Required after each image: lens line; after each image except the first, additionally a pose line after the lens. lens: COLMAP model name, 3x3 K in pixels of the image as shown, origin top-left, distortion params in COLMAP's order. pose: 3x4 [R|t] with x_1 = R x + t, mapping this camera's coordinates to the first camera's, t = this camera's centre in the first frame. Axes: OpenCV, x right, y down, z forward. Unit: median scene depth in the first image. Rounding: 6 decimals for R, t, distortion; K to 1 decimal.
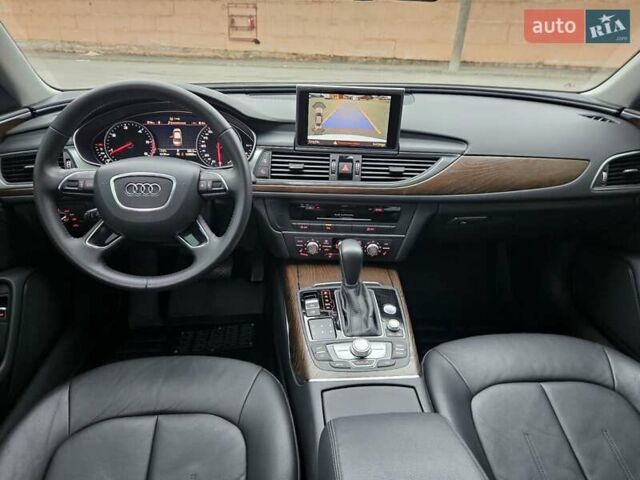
lens RADIAL K [[440.1, 0, 312.9], [0, 440.1, 247.7], [0, 0, 1]] dist [0.064970, -0.059513]
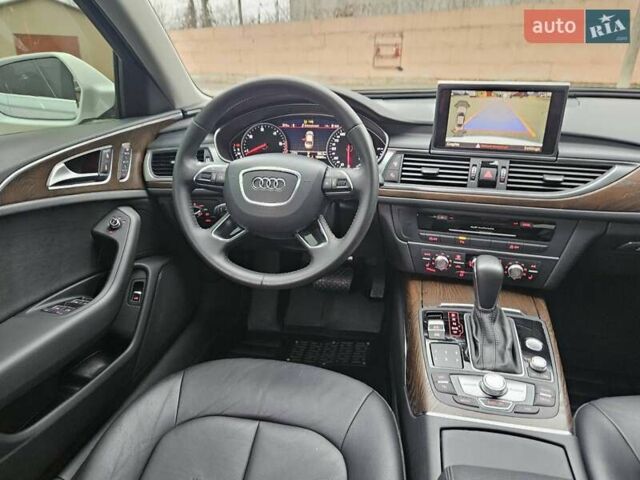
lens RADIAL K [[445.1, 0, 320.4], [0, 445.1, 237.8], [0, 0, 1]] dist [0.058184, -0.051197]
pose [[0.961372, 0.075637, -0.264658, -0.000652], [-0.095074, 0.993575, -0.061404, 0.030289], [0.258313, 0.084194, 0.962385, 0.070527]]
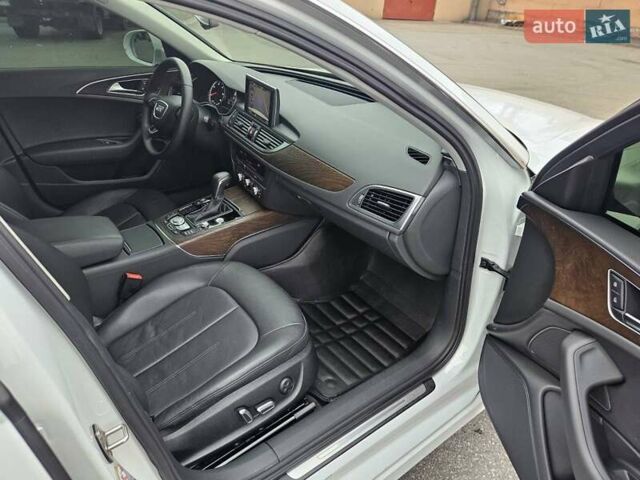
lens RADIAL K [[440.1, 0, 312.9], [0, 440.1, 247.7], [0, 0, 1]] dist [0.064970, -0.059513]
pose [[0.535245, 0.433466, -0.724997, 1.488896], [-0.399177, 0.886207, 0.235150, -0.271126], [0.744426, 0.163539, 0.647367, 0.223331]]
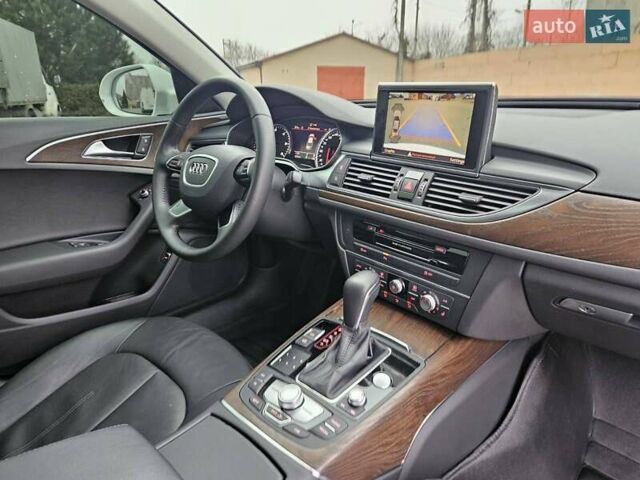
lens RADIAL K [[445.1, 0, 320.4], [0, 445.1, 237.8], [0, 0, 1]] dist [0.058184, -0.051197]
pose [[0.668871, 0.211622, -0.712620, 0.547474], [-0.302545, 0.953135, -0.000925, -0.045894], [0.679027, 0.216218, 0.701549, 0.364468]]
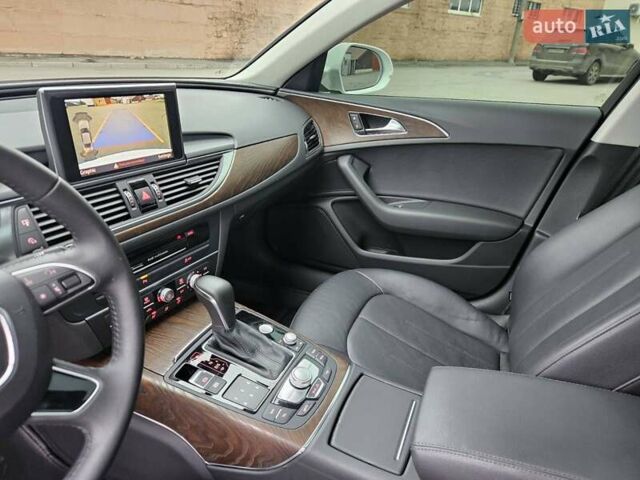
lens RADIAL K [[445.1, 0, 320.4], [0, 445.1, 237.8], [0, 0, 1]] dist [0.058184, -0.051197]
pose [[0.449663, -0.354543, 0.819819, -0.430446], [0.350735, 0.914210, 0.202989, -0.165192], [-0.821455, 0.196263, 0.535437, 0.375583]]
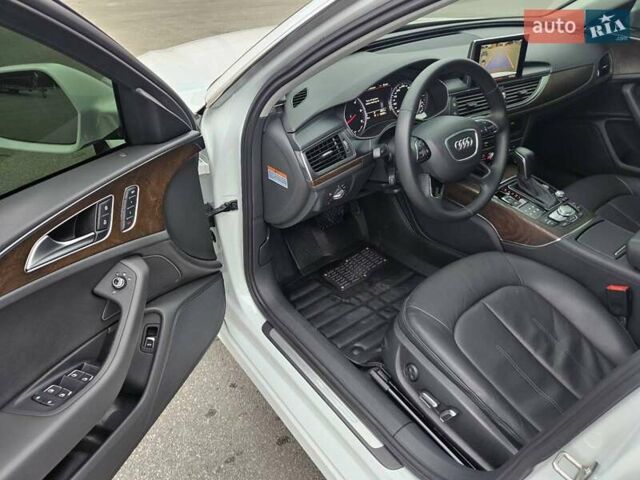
lens RADIAL K [[455.9, 0, 292.4], [0, 455.9, 263.4], [0, 0, 1]] dist [0.004785, -0.025965]
pose [[0.845504, -0.348927, 0.404194, -1.219561], [0.271298, 0.932694, 0.237654, -0.210695], [-0.459913, -0.091281, 0.883260, -0.000248]]
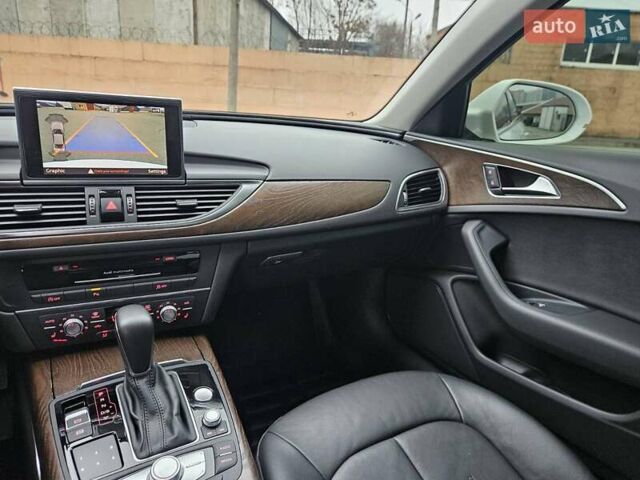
lens RADIAL K [[450.5, 0, 317.4], [0, 450.5, 242.7], [0, 0, 1]] dist [0.057024, -0.044218]
pose [[0.893169, -0.108354, 0.436472, 0.044047], [0.164707, 0.981921, -0.093284, -0.000861], [-0.418474, 0.155209, 0.894869, 0.224598]]
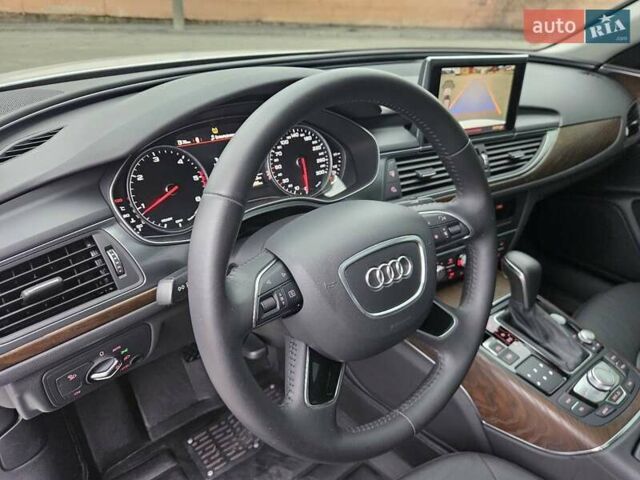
lens RADIAL K [[453.9, 0, 305.6], [0, 453.9, 248.6], [0, 0, 1]] dist [0.037636, -0.045066]
pose [[0.832181, -0.261422, 0.489012, -0.600933], [0.226773, 0.965221, 0.130087, -0.208354], [-0.506013, 0.002639, 0.862522, 0.464325]]
